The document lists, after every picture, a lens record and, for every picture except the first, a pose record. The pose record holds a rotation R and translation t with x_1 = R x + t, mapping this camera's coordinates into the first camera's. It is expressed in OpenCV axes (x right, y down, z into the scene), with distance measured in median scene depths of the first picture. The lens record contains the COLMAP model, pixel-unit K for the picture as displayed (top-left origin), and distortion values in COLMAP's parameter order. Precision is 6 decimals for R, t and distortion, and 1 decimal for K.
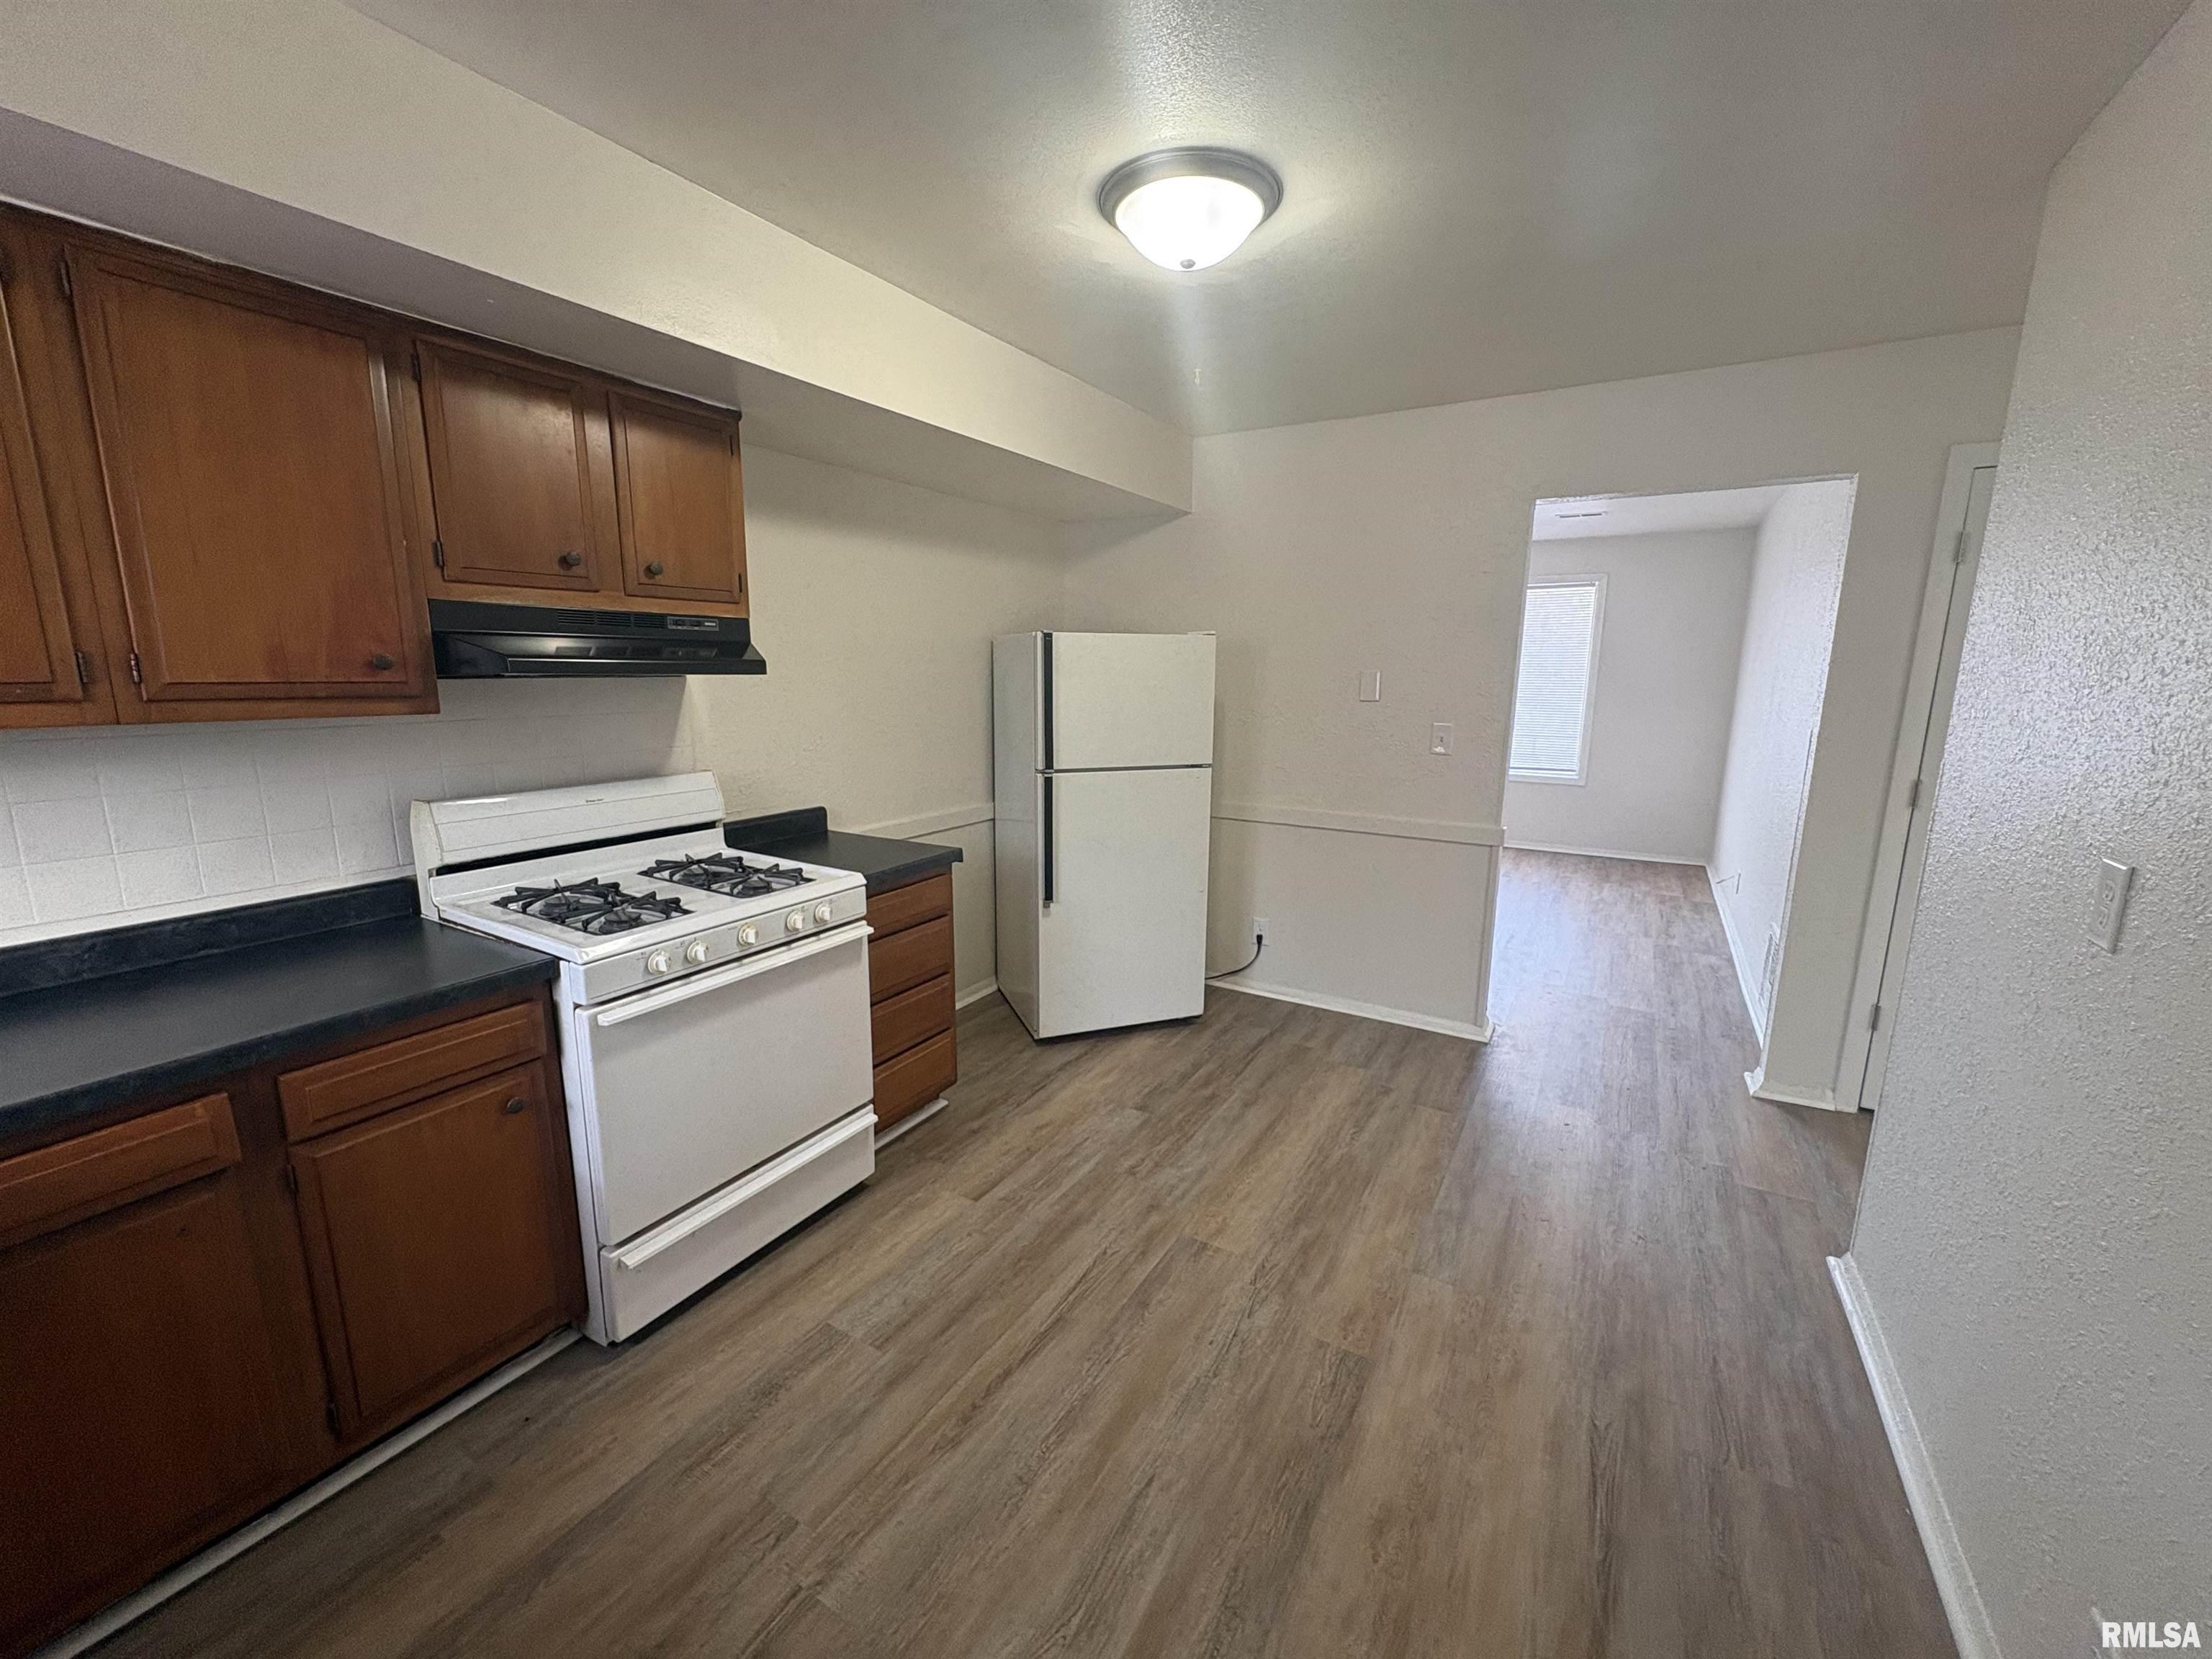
lens RADIAL K [[877.3, 0, 1109.1], [0, 877.3, 825.9], [0, 0, 1]] dist [-0.001197, 0.000331]
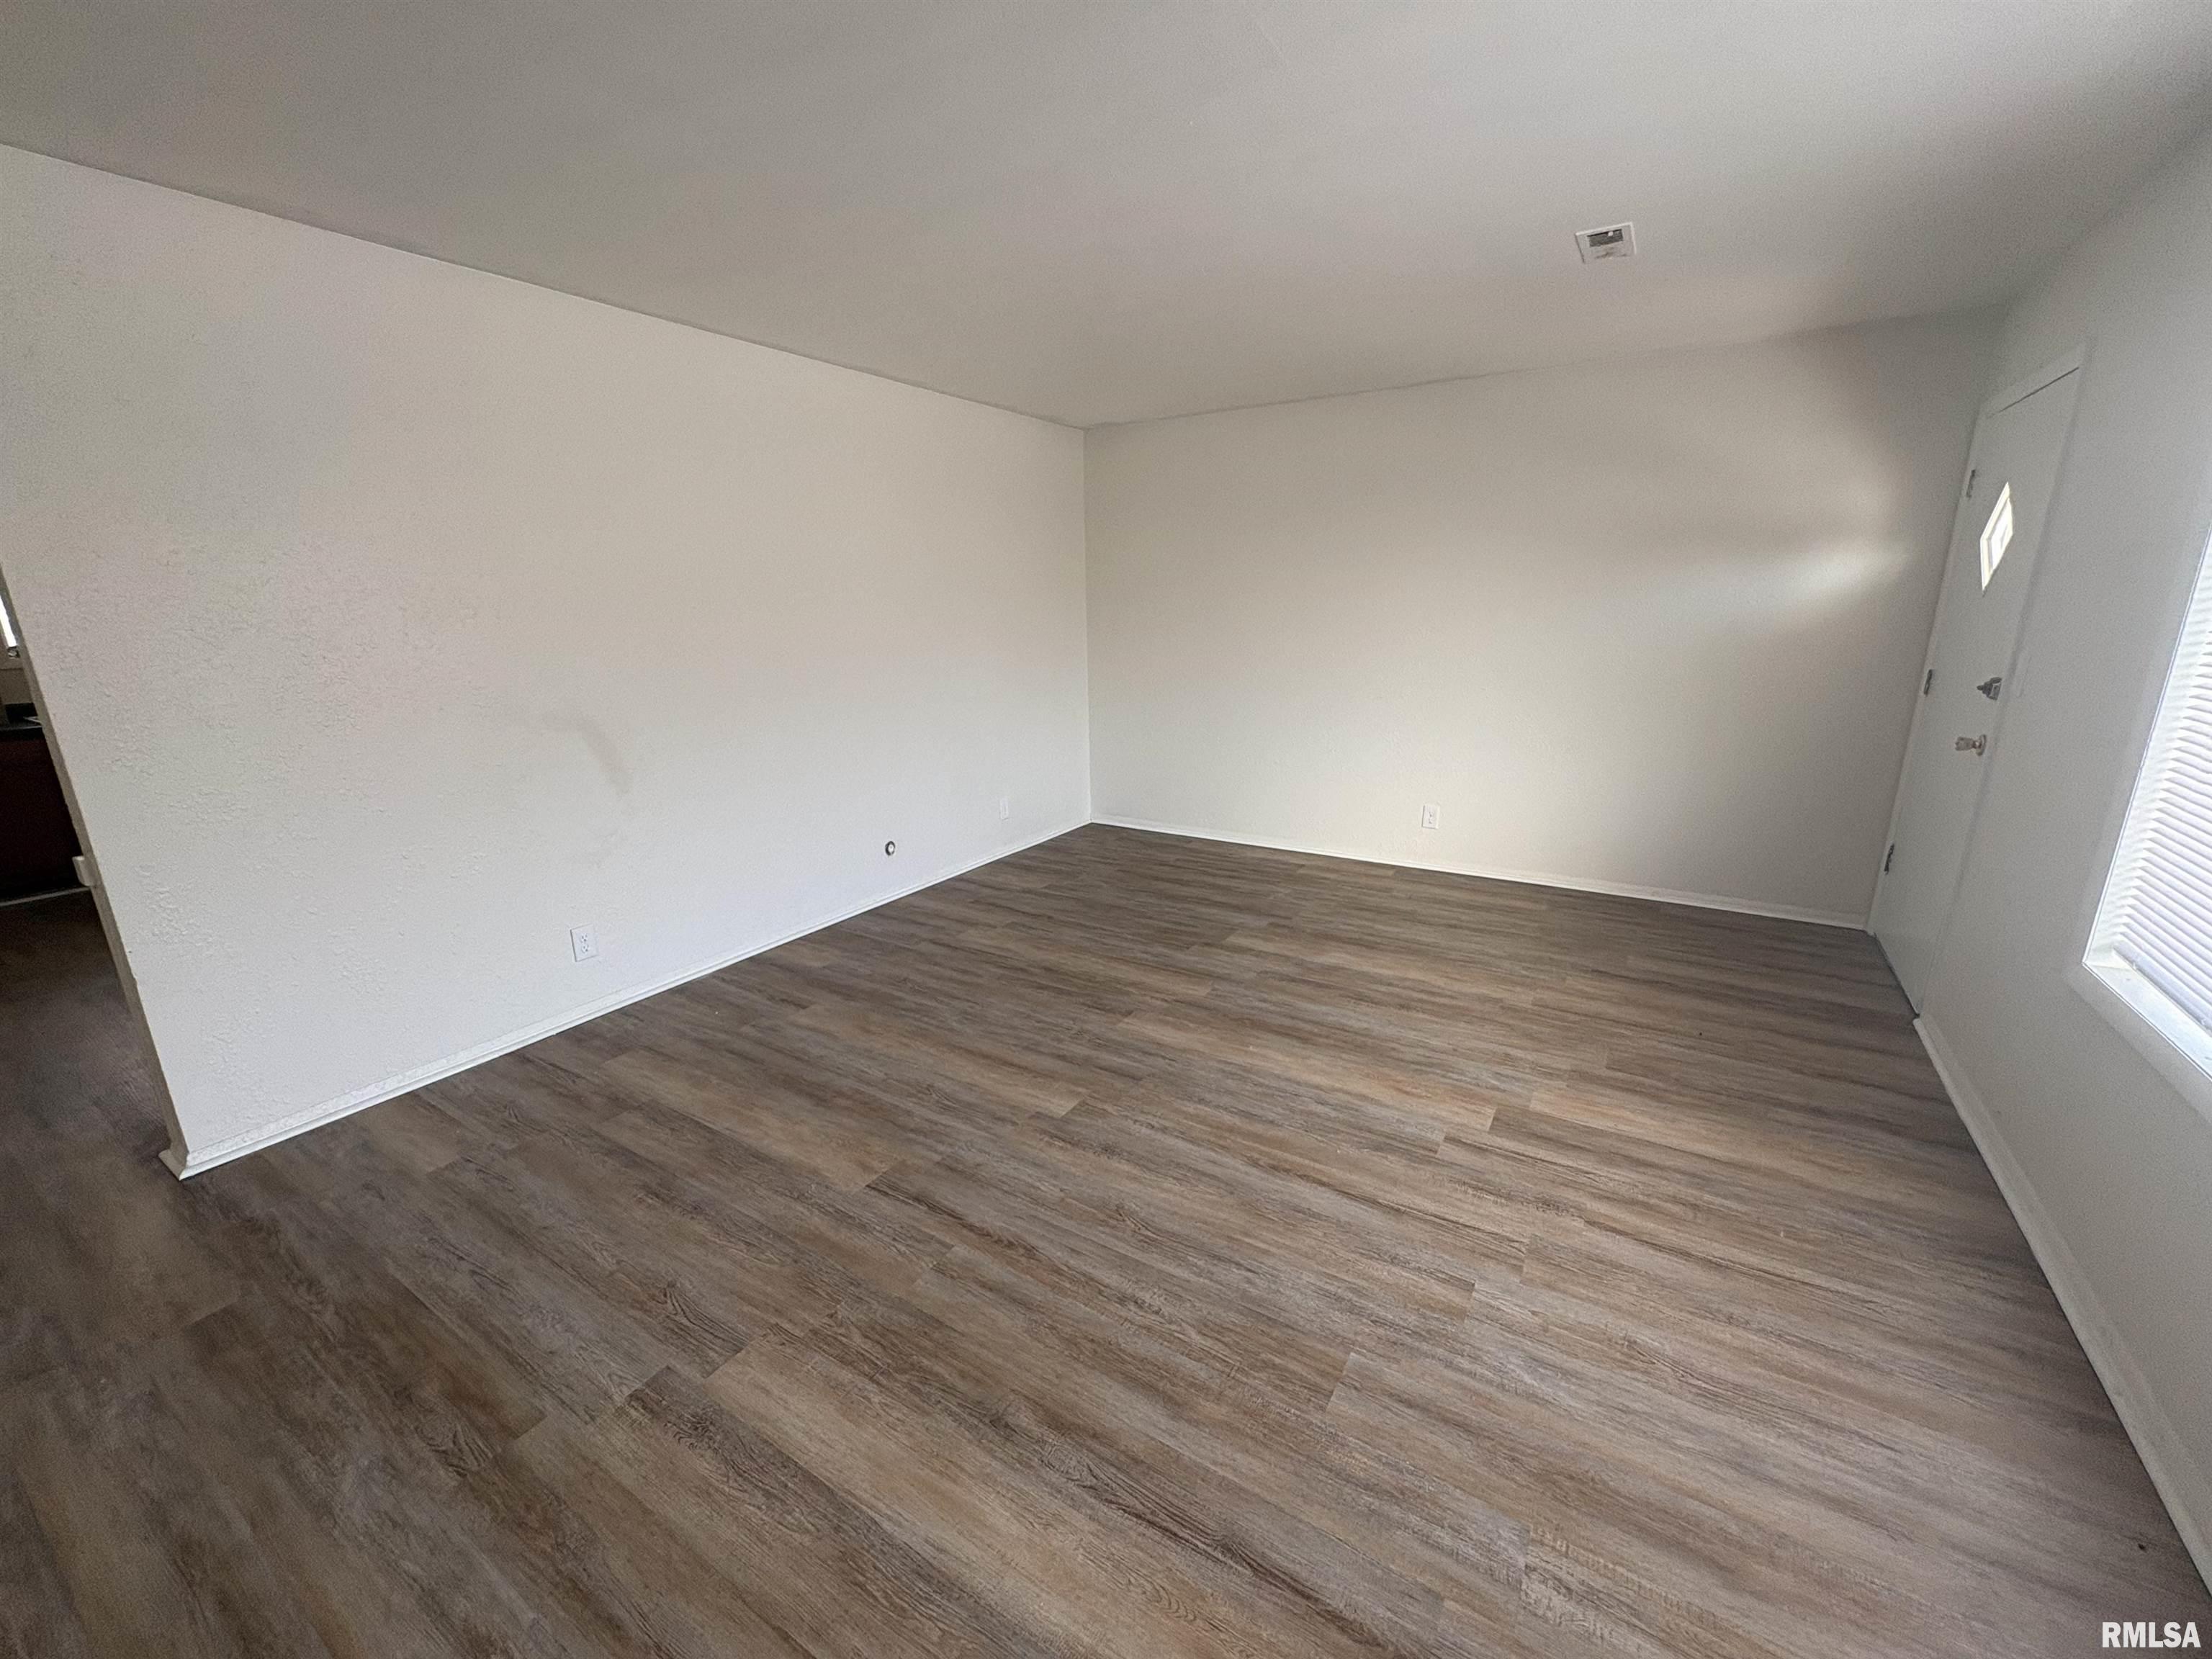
lens RADIAL K [[877.3, 0, 1091.8], [0, 877.3, 834.2], [0, 0, 1]] dist [-0.001197, 0.000331]
pose [[-0.043713, 0.248959, -0.967527, 0.963460], [-0.154013, 0.955197, 0.252744, -0.116448], [0.987101, 0.160060, -0.003411, 0.583105]]
